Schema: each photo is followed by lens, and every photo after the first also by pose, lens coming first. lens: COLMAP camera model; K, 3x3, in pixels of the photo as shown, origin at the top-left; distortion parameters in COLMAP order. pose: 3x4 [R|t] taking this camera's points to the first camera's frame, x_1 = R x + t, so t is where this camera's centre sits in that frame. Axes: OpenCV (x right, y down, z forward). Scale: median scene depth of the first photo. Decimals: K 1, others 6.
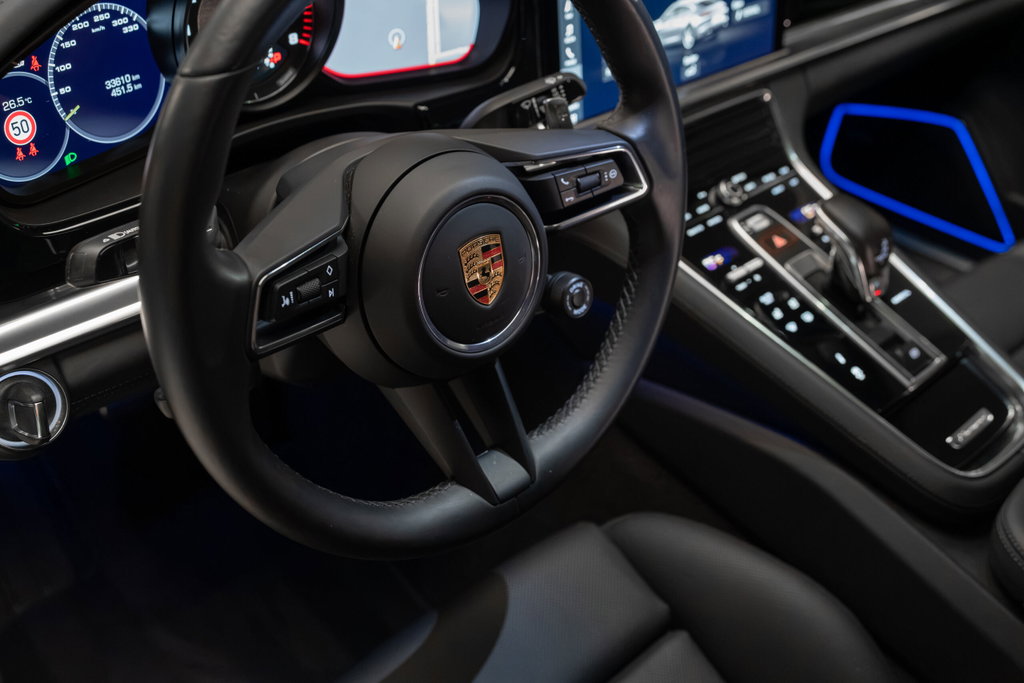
lens RADIAL K [[1012.3, 0, 512.0], [0, 1012.3, 341.5], [0, 0, 1]] dist [0.011389, 0.007279]
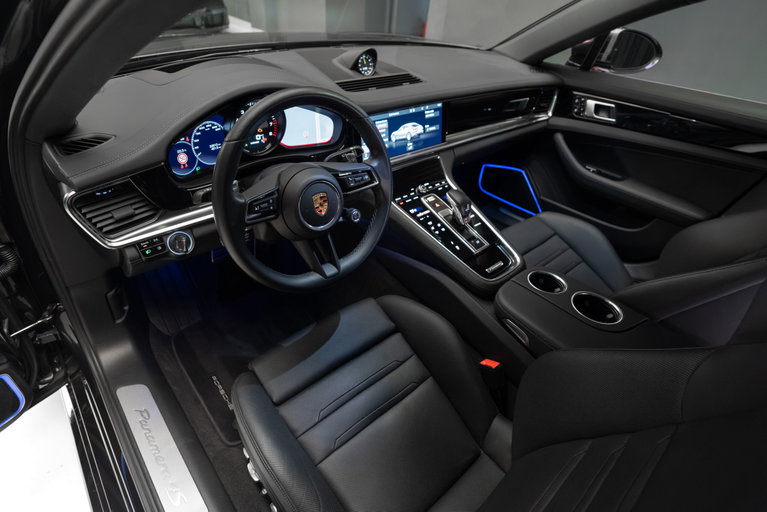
lens RADIAL K [[408.4, 0, 383.5], [0, 408.4, 256.0], [0, 0, 1]] dist [0.000282, 0.000221]
pose [[0.999625, 0.022512, -0.015565, 0.178986], [-0.022738, 0.999636, -0.014531, 0.101108], [0.015232, 0.014879, 0.999773, -0.283967]]
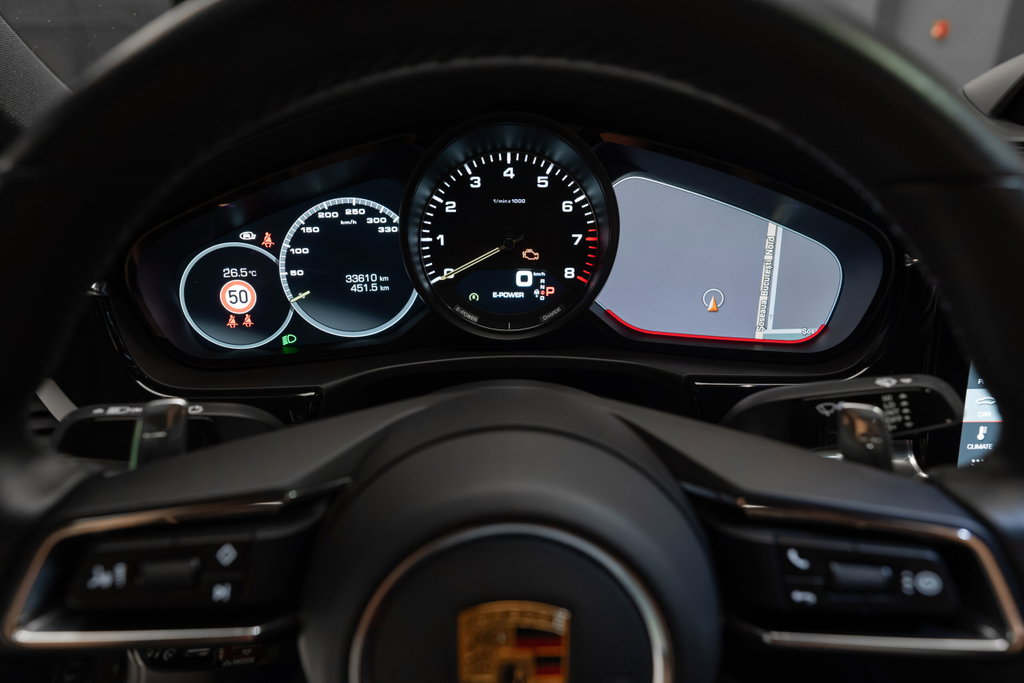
lens RADIAL K [[655.8, 0, 512.0], [0, 655.8, 341.5], [0, 0, 1]] dist [0.000264, 0.000108]
pose [[0.729838, 0.175286, -0.660766, 0.140191], [-0.363655, 0.918012, -0.158141, -0.150938], [0.578871, 0.355709, 0.733743, 0.633675]]
